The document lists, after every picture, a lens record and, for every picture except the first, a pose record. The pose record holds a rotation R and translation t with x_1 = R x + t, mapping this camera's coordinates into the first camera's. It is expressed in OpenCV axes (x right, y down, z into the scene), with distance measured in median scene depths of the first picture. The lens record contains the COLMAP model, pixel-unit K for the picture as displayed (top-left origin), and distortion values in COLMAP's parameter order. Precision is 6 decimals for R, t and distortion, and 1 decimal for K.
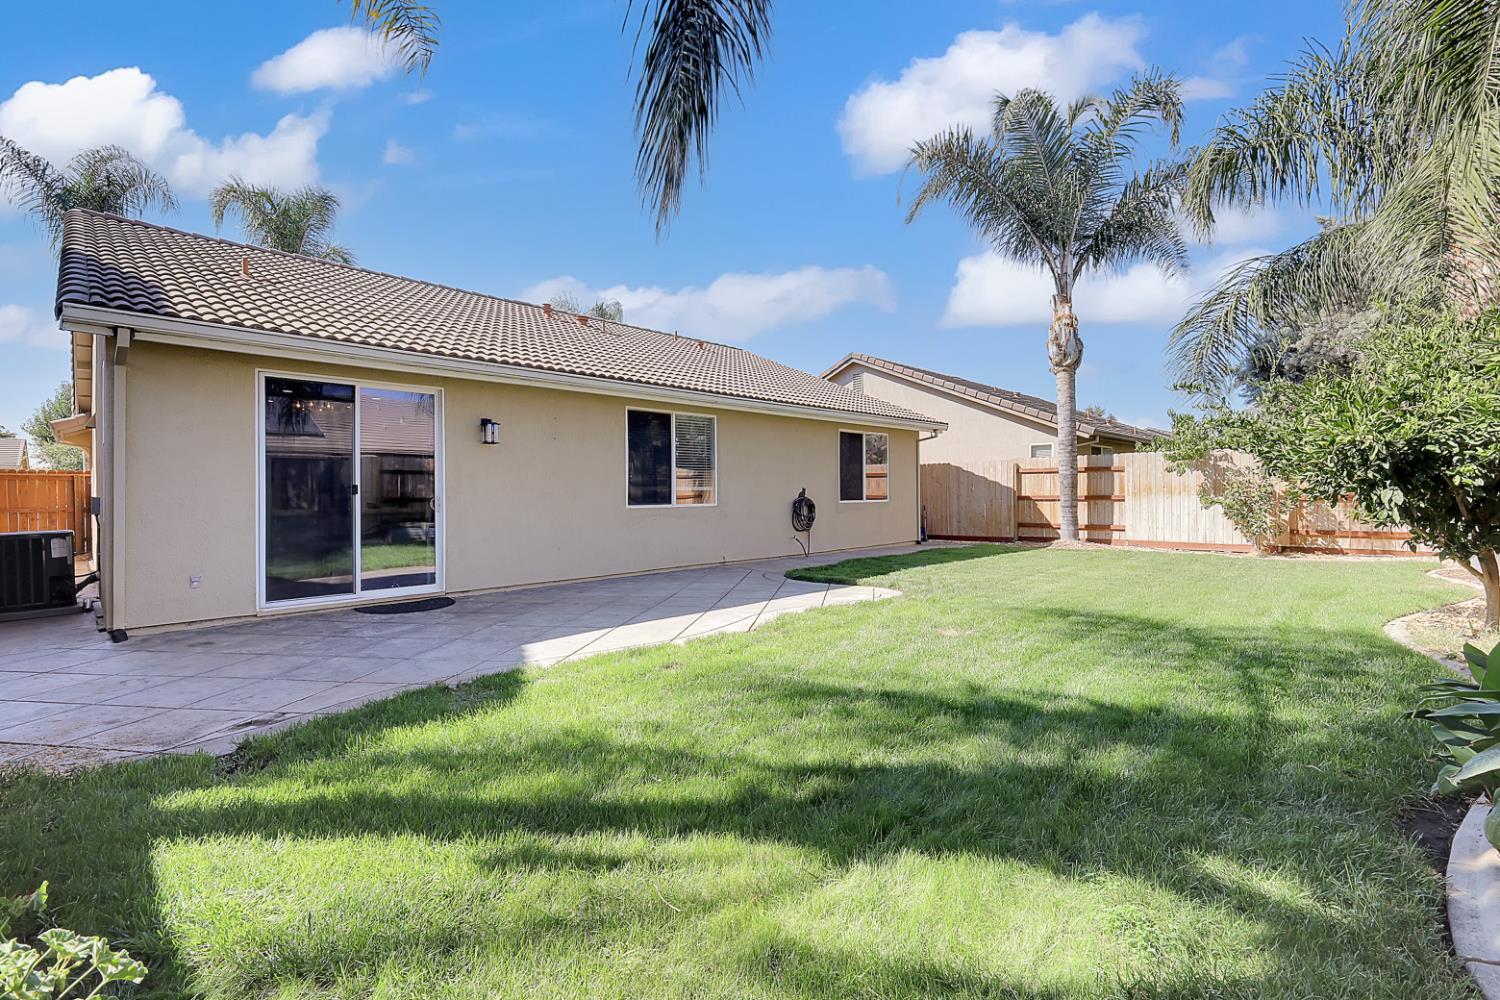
lens RADIAL K [[656.2, 0, 750.8], [0, 656.2, 497.0], [0, 0, 1]] dist [0.003320, 0.000223]
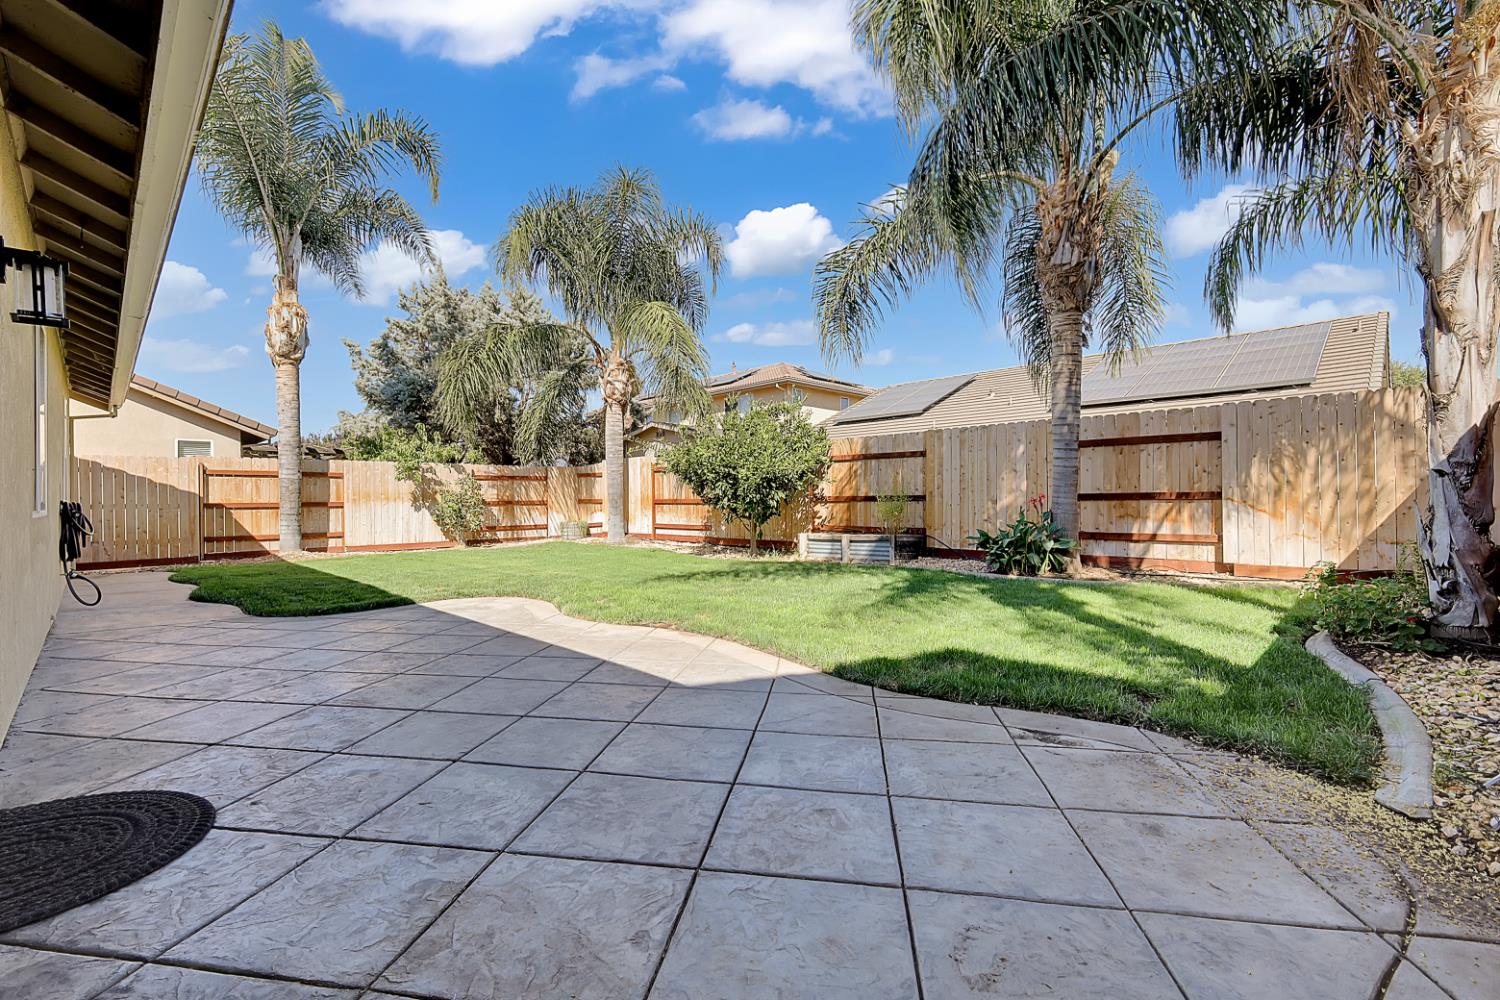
lens RADIAL K [[656.2, 0, 750.8], [0, 656.2, 497.0], [0, 0, 1]] dist [0.003320, 0.000223]
pose [[0.011072, 0.010745, 0.999881, -0.435713], [0.013934, 0.999844, -0.010899, 0.009762], [-0.999842, 0.014053, 0.010921, 0.373331]]
